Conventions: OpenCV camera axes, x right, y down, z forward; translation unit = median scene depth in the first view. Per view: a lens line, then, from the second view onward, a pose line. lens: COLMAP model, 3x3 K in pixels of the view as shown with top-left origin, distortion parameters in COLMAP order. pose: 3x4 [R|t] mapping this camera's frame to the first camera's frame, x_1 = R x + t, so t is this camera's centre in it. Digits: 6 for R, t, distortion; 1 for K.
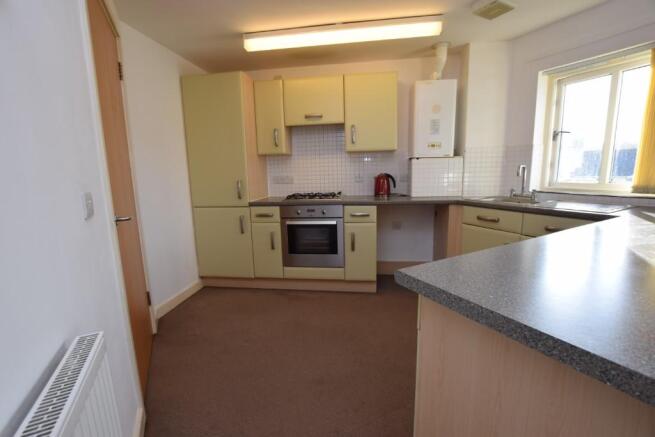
lens RADIAL K [[291.9, 0, 327.5], [0, 291.9, 218.5], [0, 0, 1]] dist [-0.021035, 0.000207]
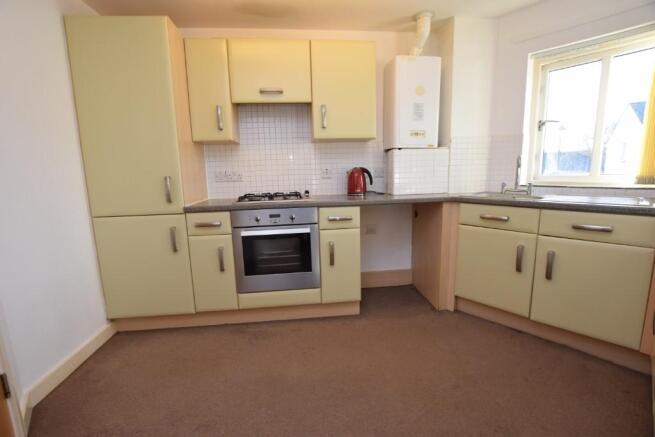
lens RADIAL K [[291.9, 0, 327.5], [0, 291.9, 218.5], [0, 0, 1]] dist [-0.021035, 0.000207]
pose [[0.969590, -0.040515, 0.241359, -0.105294], [0.042487, 0.999093, -0.002969, -0.012283], [-0.241019, 0.013133, 0.970431, 0.242036]]
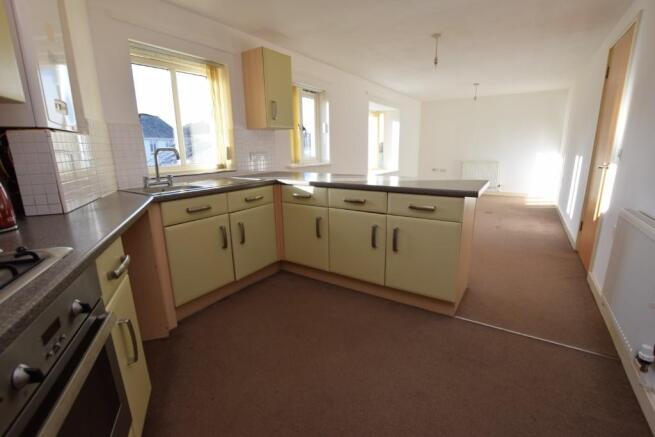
lens RADIAL K [[291.9, 0, 327.5], [0, 291.9, 218.5], [0, 0, 1]] dist [-0.021035, 0.000207]
pose [[-0.491273, -0.177299, 0.852770, -0.324158], [0.167369, 0.941602, 0.292188, -0.135694], [-0.854774, 0.286271, -0.432909, 0.878087]]
